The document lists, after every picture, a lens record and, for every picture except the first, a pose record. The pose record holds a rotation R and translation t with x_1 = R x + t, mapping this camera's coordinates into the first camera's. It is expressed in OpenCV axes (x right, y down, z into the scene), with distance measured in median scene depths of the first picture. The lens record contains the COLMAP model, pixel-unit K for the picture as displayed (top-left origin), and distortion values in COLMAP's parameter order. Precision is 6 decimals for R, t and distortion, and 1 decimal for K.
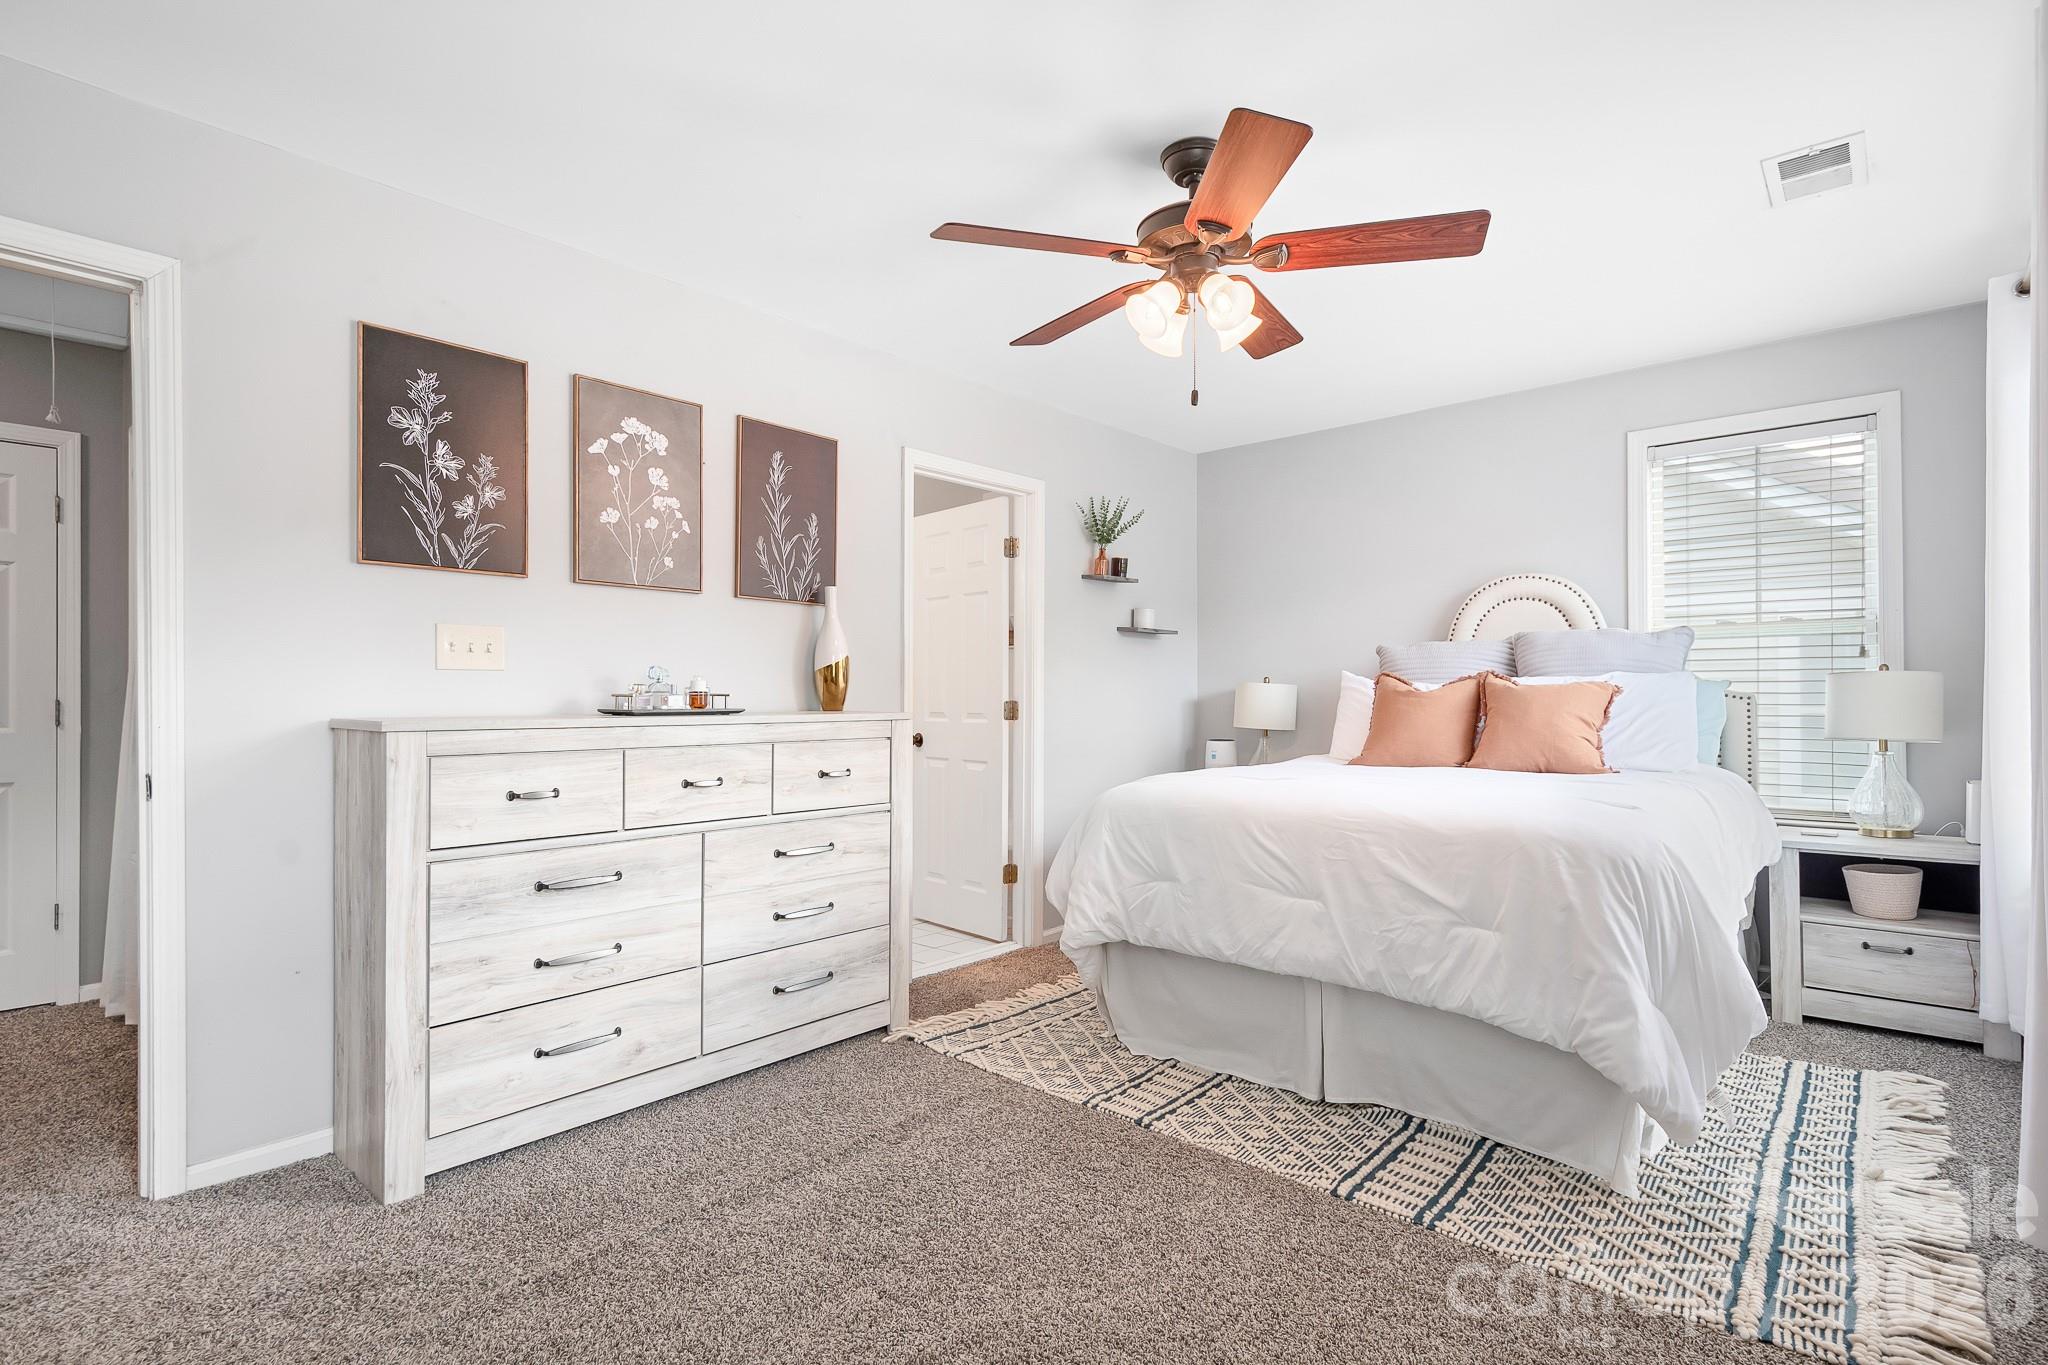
lens RADIAL K [[968.0, 0, 1012.9], [0, 968.0, 696.5], [0, 0, 1]] dist [0.004595, 0.000339]
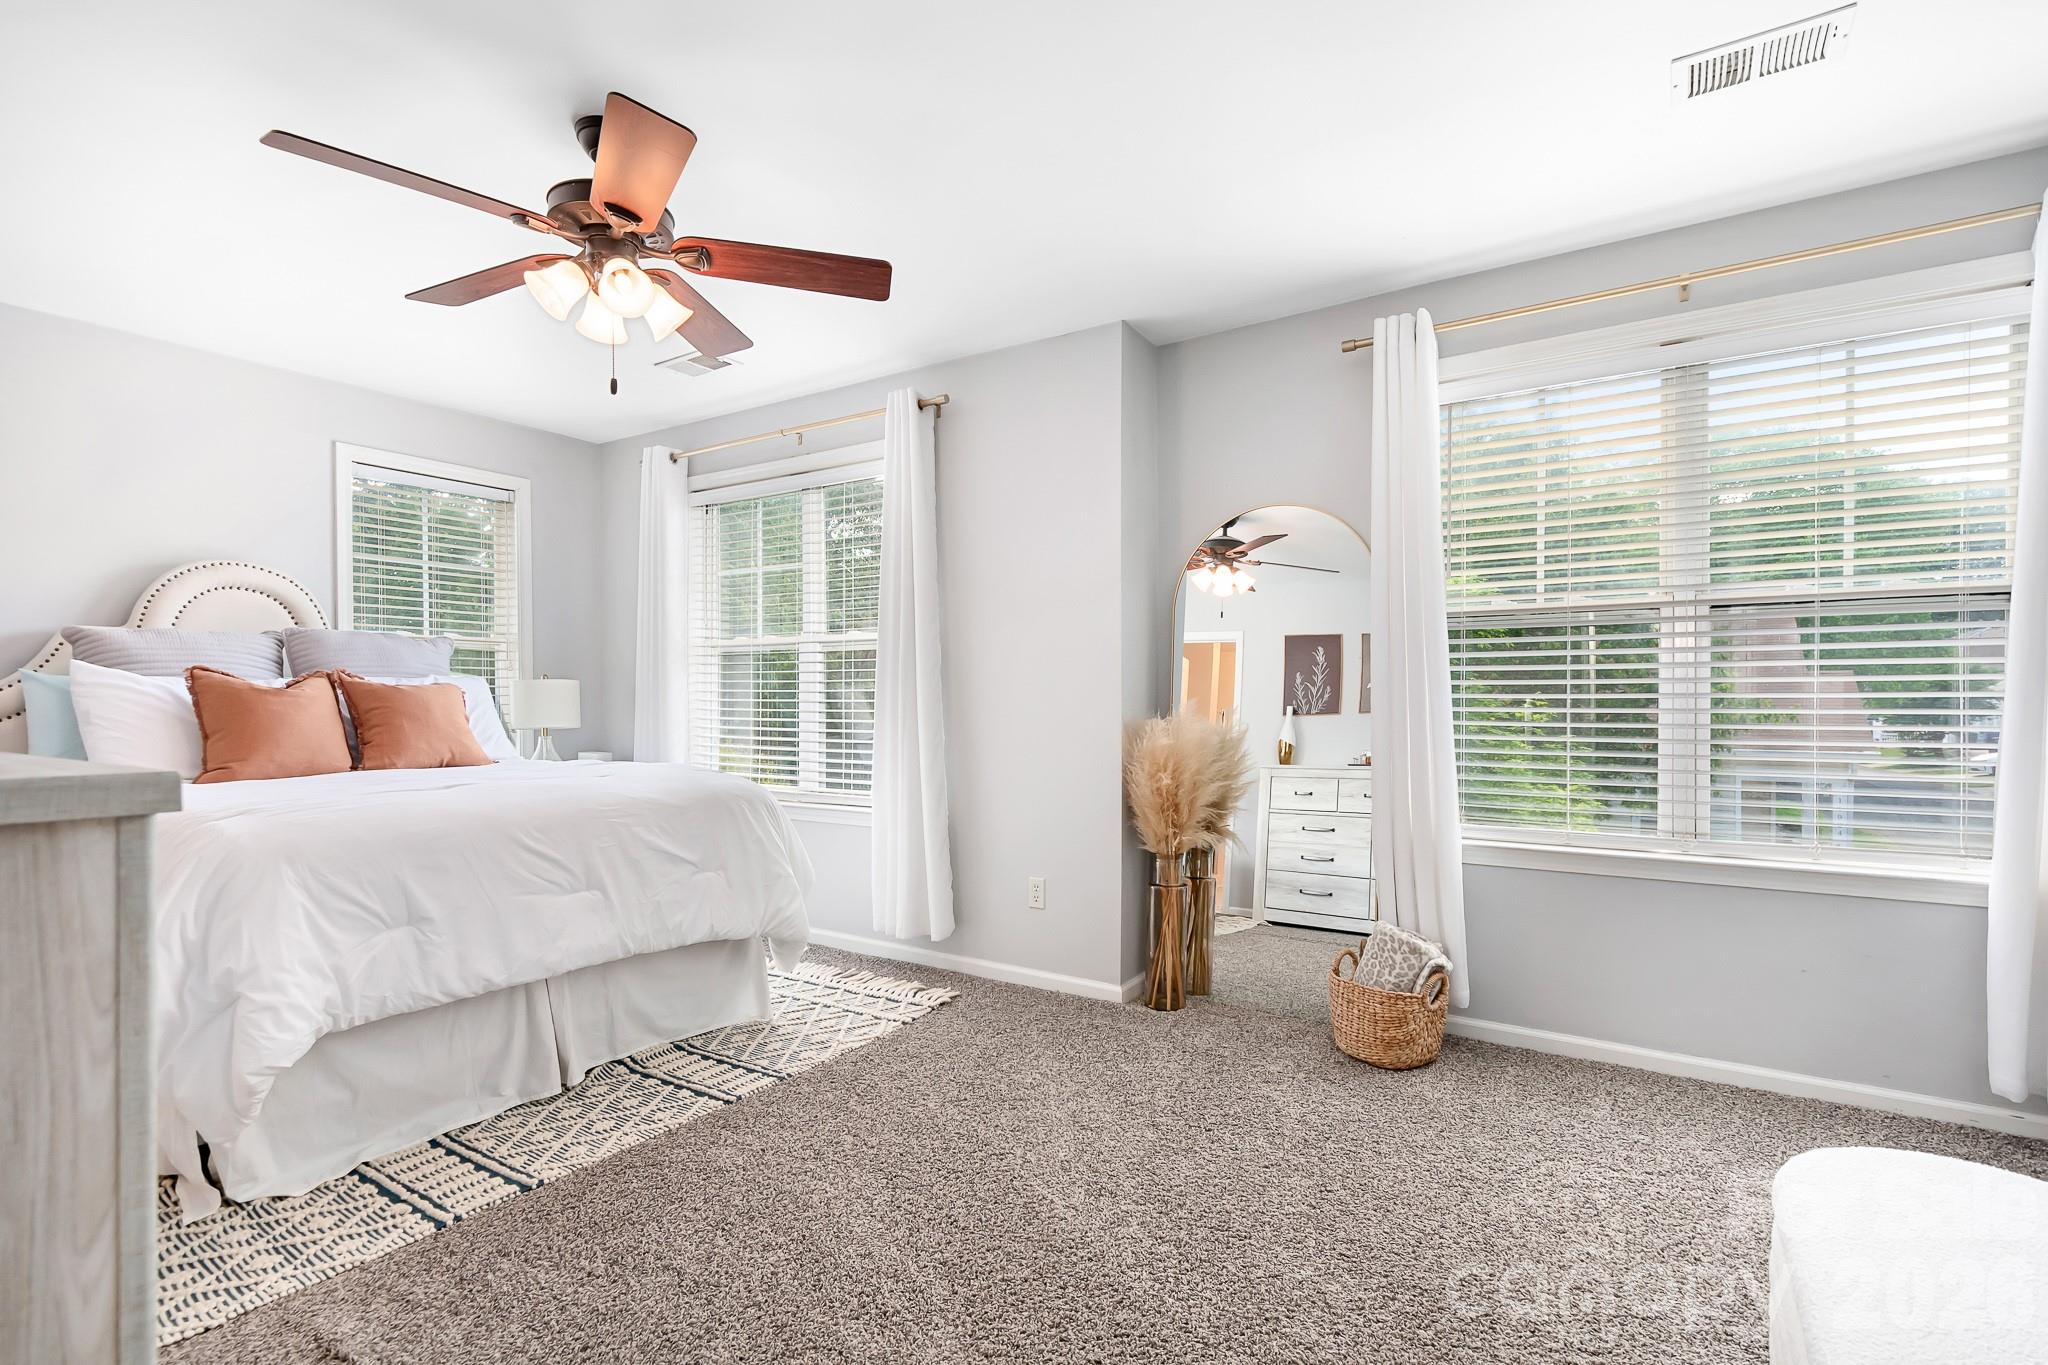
lens RADIAL K [[968.0, 0, 1015.1], [0, 968.0, 684.0], [0, 0, 1]] dist [0.004595, 0.000339]
pose [[-0.140747, 0.014375, 0.989941, -0.817658], [-0.000636, 0.999893, -0.014610, 0.003022], [-0.990045, -0.002686, -0.140723, 0.715010]]
